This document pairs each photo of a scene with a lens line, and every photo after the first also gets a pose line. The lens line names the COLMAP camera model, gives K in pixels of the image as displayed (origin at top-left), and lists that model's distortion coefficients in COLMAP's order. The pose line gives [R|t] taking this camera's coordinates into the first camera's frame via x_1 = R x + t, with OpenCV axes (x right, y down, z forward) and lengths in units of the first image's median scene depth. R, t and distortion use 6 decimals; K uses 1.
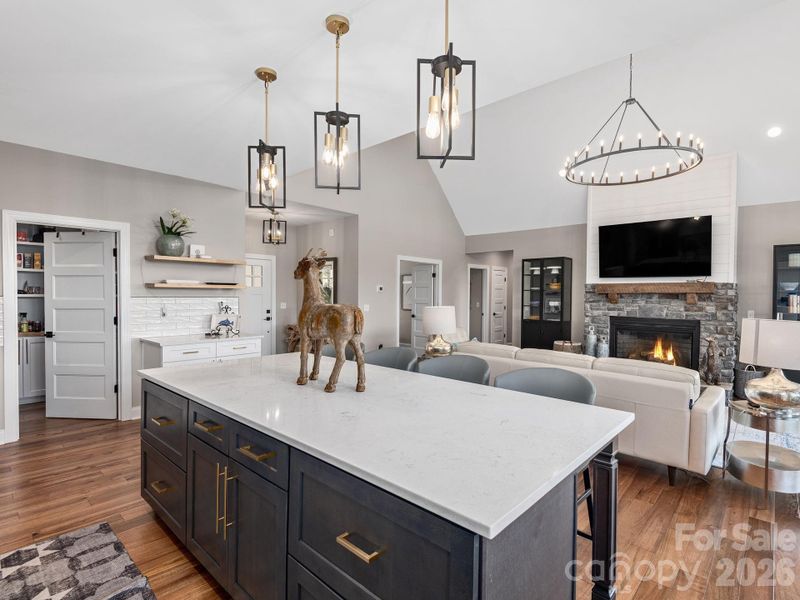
lens RADIAL K [[410.1, 0, 400.6], [0, 410.1, 295.9], [0, 0, 1]] dist [0.003467, -0.000744]
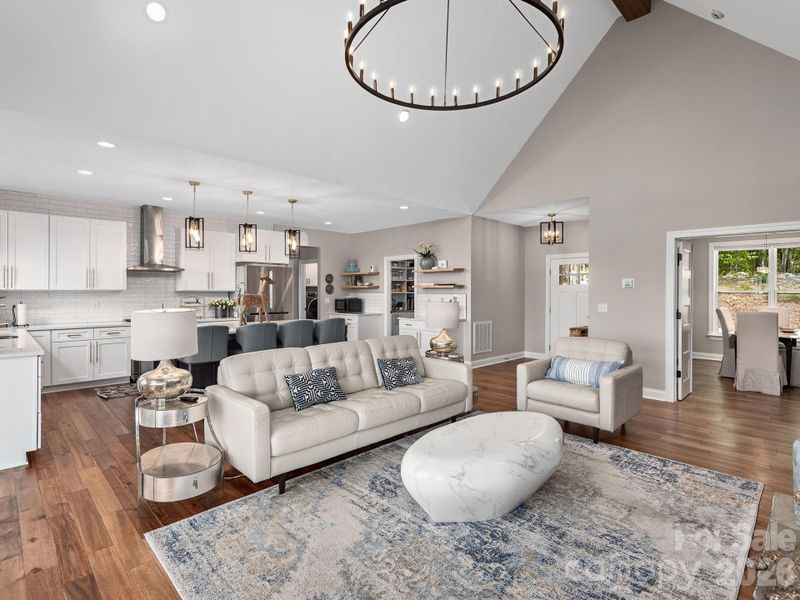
lens RADIAL K [[410.1, 0, 400.6], [0, 410.1, 295.9], [0, 0, 1]] dist [0.003467, -0.000744]
pose [[-0.050322, 0.002773, -0.998729, 1.114001], [-0.007844, 0.999964, 0.003172, 0.008288], [0.998702, 0.007993, -0.050298, 0.946203]]
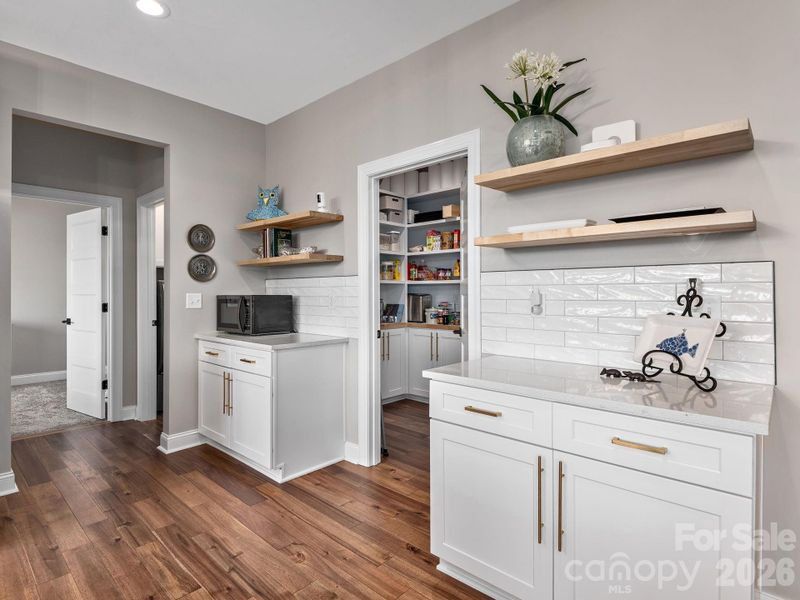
lens RADIAL K [[424.6, 0, 375.1], [0, 424.6, 300.5], [0, 0, 1]] dist [0.001981, 0.000007]
pose [[-0.030236, 0.009101, -0.999501, -0.126657], [-0.005184, 0.999944, 0.009262, 0.031594], [0.999529, 0.005461, -0.030188, 0.820371]]
